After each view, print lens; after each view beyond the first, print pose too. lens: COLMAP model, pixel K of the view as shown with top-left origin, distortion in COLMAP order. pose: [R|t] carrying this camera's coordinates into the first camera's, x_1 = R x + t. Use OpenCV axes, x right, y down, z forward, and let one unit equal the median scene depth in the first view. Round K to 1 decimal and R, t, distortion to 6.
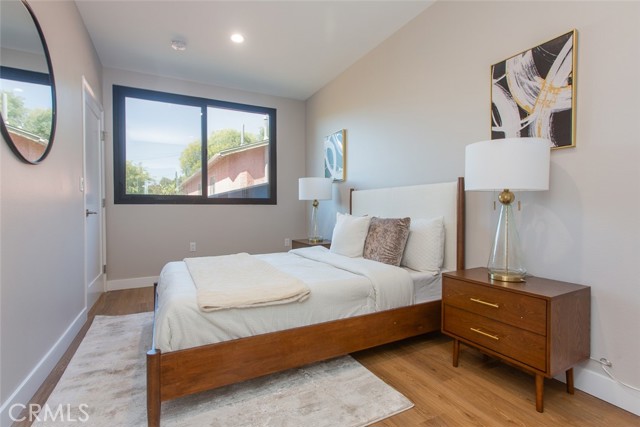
lens RADIAL K [[298.7, 0, 320.0], [0, 298.7, 213.5], [0, 0, 1]] dist [-0.000794, -0.000160]
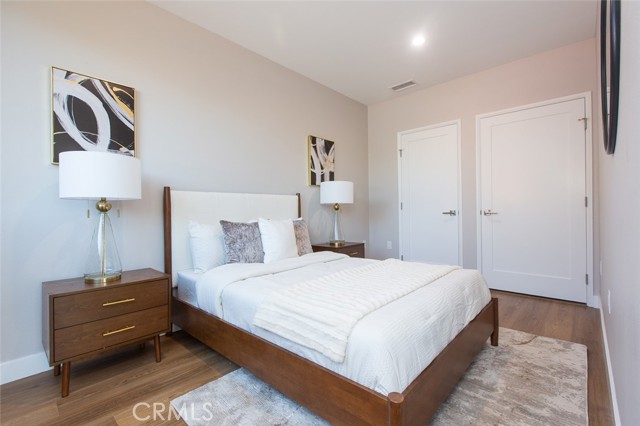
lens RADIAL K [[284.1, 0, 320.0], [0, 284.1, 213.0], [0, 0, 1]] dist [-0.000102, 0.000227]
pose [[-0.321975, 0.009195, 0.946703, -1.134820], [0.037126, 0.999306, 0.002921, -0.016491], [-0.946020, 0.036088, -0.322093, 1.557454]]
